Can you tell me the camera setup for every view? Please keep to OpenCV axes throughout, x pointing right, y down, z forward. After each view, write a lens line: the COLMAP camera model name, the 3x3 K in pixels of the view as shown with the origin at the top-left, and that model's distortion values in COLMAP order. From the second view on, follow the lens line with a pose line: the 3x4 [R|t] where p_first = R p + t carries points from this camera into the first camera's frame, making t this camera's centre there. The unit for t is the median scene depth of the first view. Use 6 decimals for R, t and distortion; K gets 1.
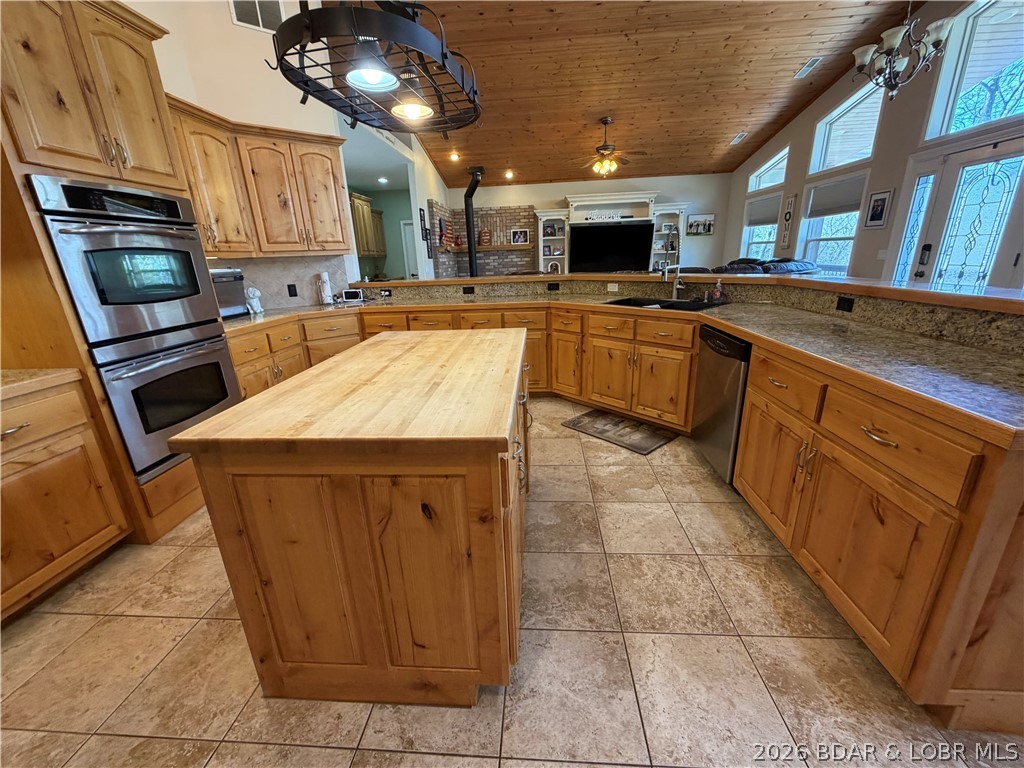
lens RADIAL K [[407.1, 0, 510.2], [0, 407.1, 383.7], [0, 0, 1]] dist [0.000242, -0.000055]
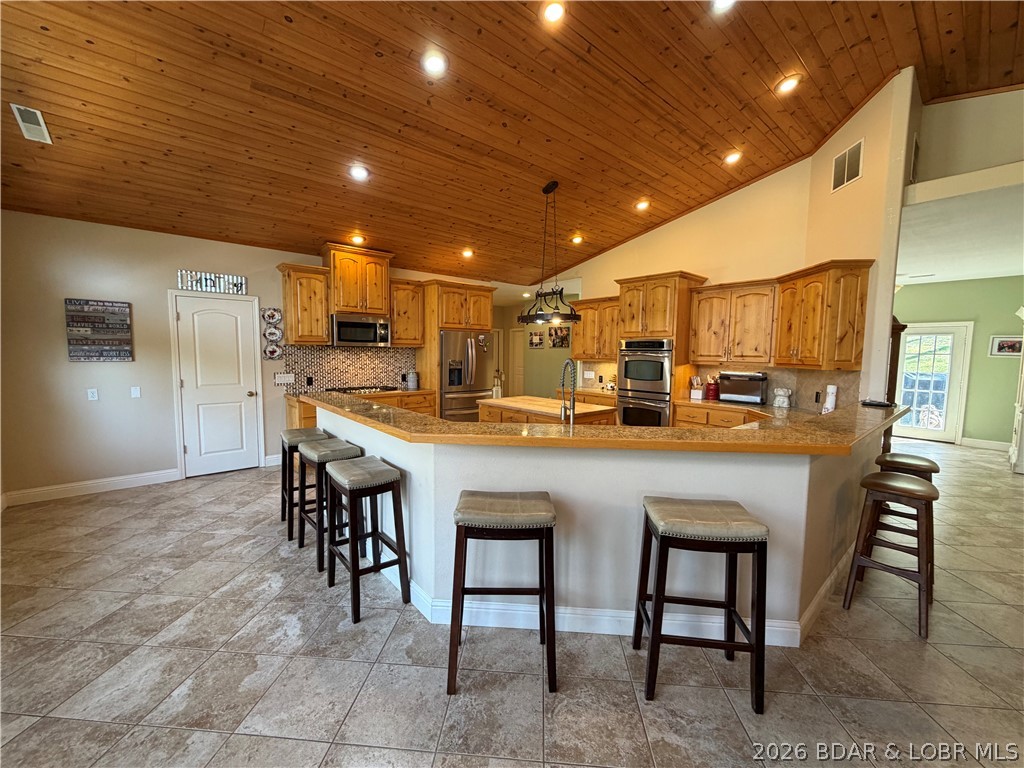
lens RADIAL K [[407.1, 0, 510.0], [0, 407.1, 383.8], [0, 0, 1]] dist [0.000242, -0.000055]
pose [[-0.711979, 0.087151, -0.696771, 0.772743], [-0.196274, 0.928019, 0.316634, -0.421190], [0.674212, 0.362195, -0.643625, 1.066144]]
